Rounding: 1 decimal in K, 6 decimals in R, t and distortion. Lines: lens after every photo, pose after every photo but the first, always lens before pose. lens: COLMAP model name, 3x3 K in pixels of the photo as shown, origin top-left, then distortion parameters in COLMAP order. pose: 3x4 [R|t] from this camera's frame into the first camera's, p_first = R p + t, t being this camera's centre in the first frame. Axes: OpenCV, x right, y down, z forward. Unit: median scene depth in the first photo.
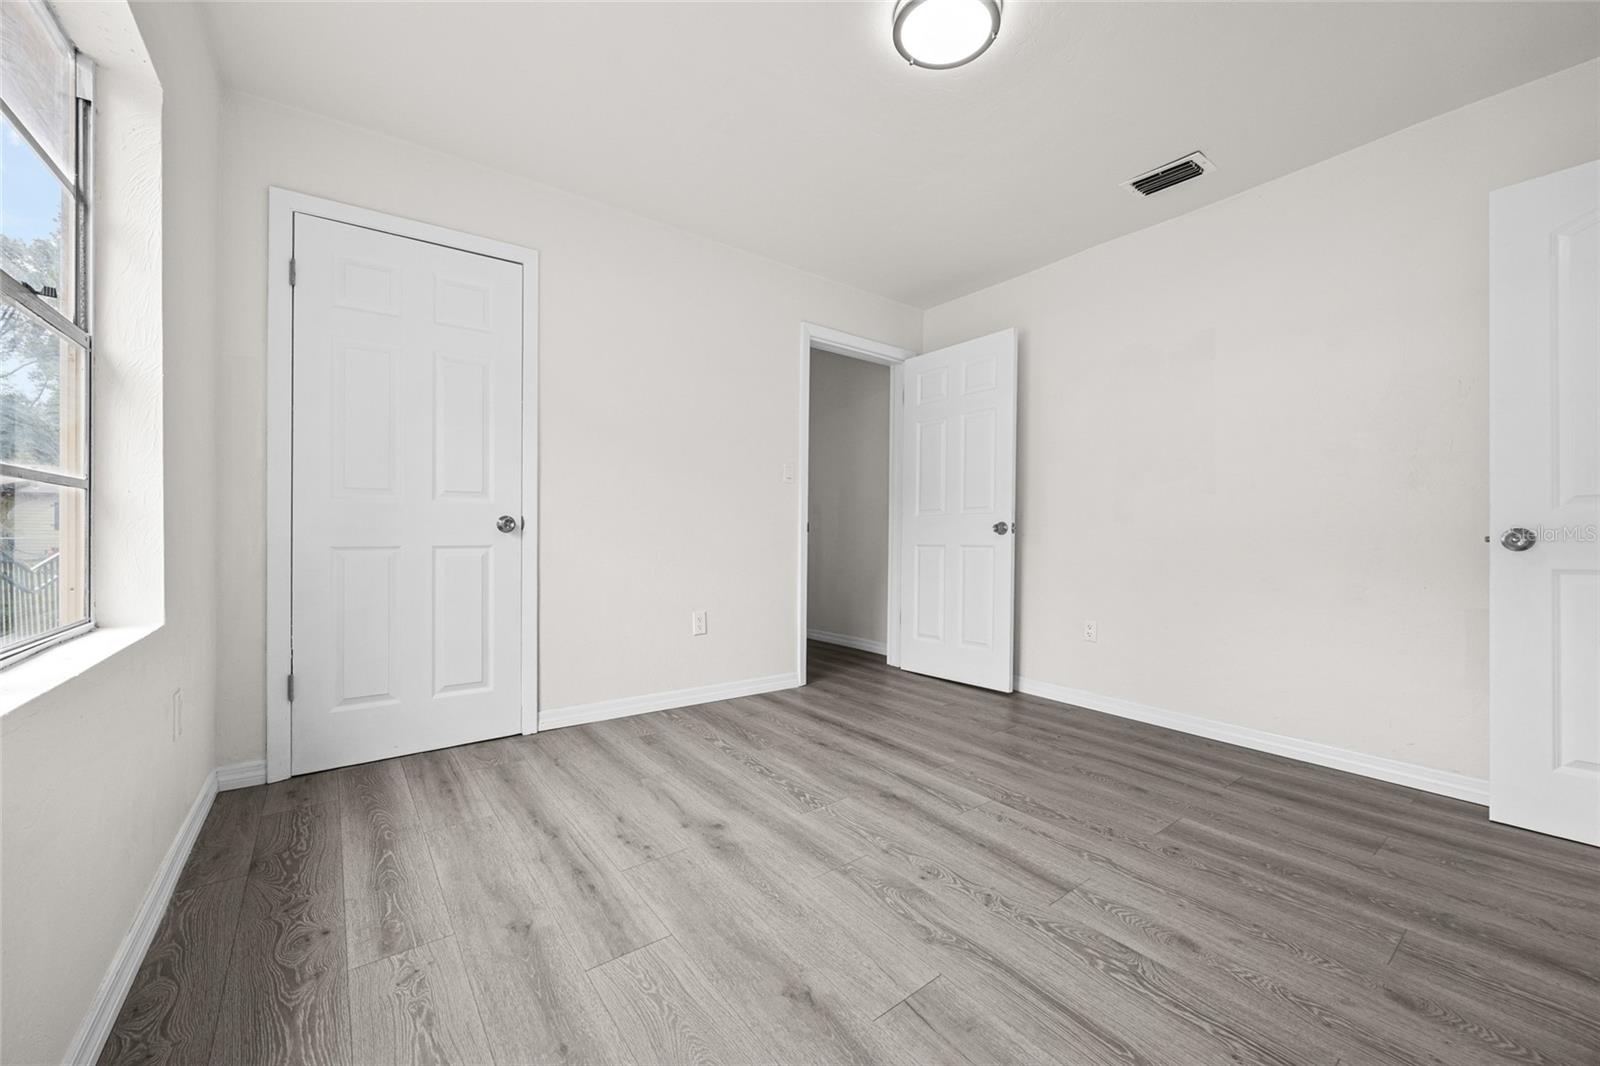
lens RADIAL K [[617.0, 0, 798.9], [0, 617.0, 526.4], [0, 0, 1]] dist [-0.001638, -0.000385]
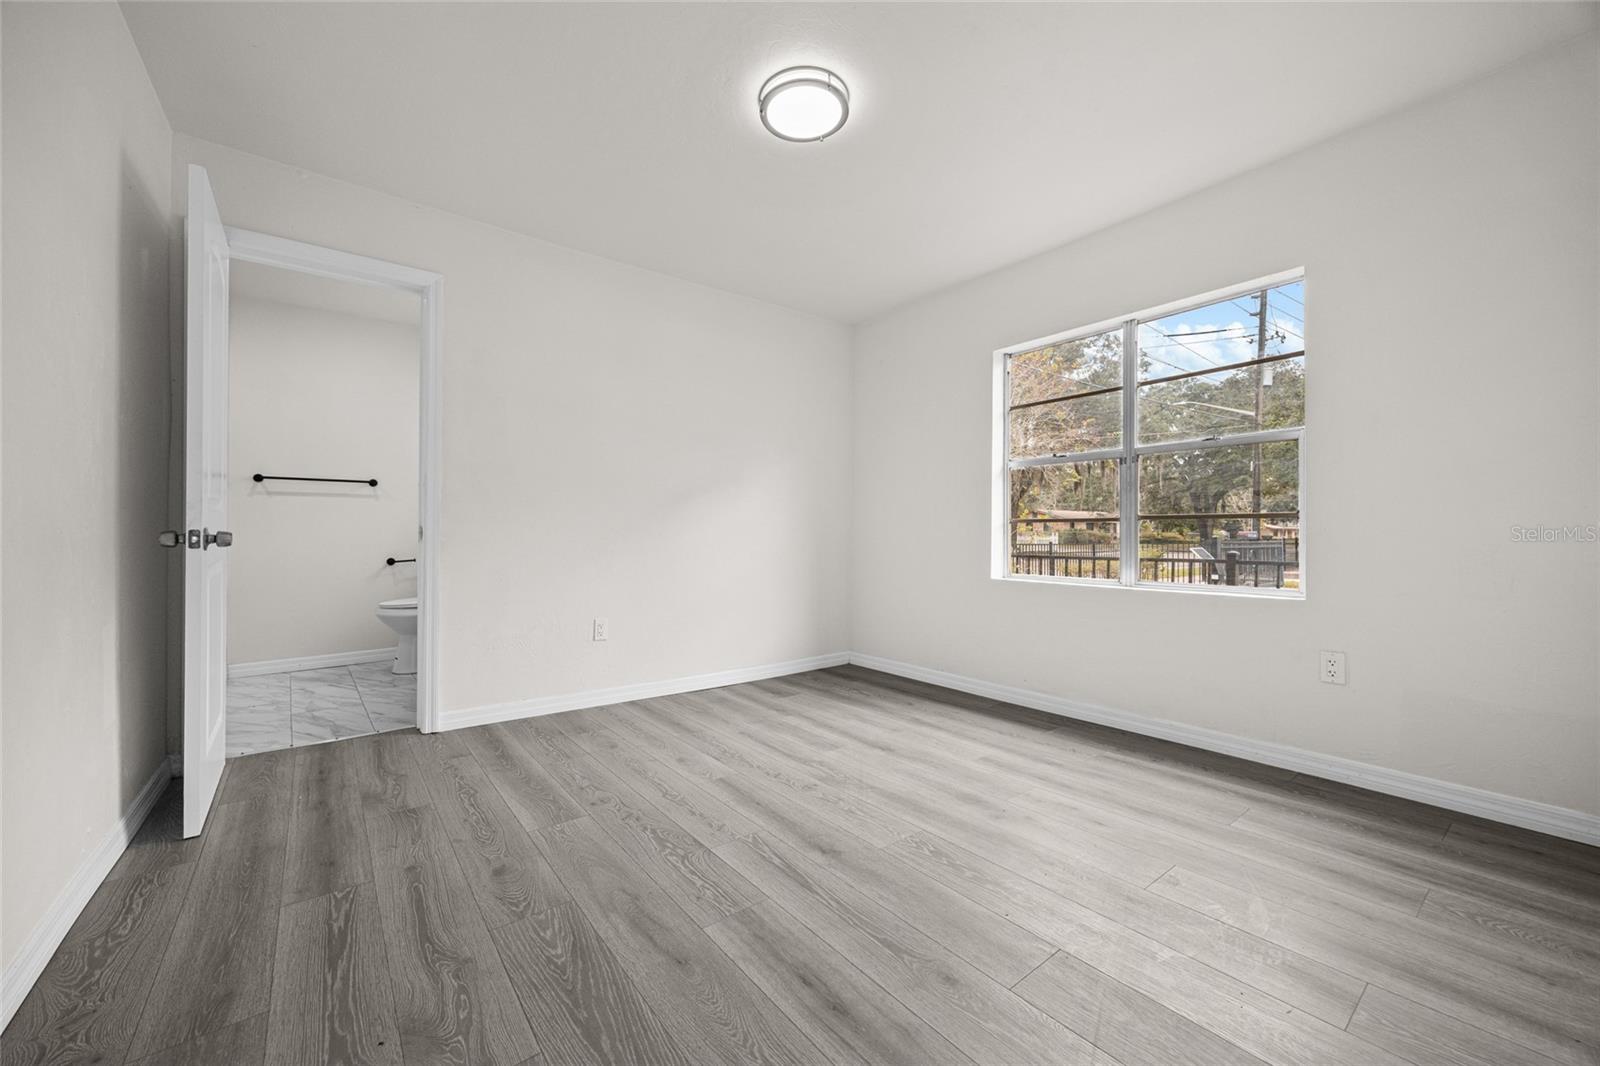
lens RADIAL K [[617.0, 0, 798.9], [0, 617.0, 526.4], [0, 0, 1]] dist [-0.001638, -0.000385]
pose [[-0.999776, -0.009196, -0.019051, 0.245903], [-0.008798, 0.999744, -0.020825, 0.014075], [0.019237, -0.020653, -0.999602, 2.178677]]
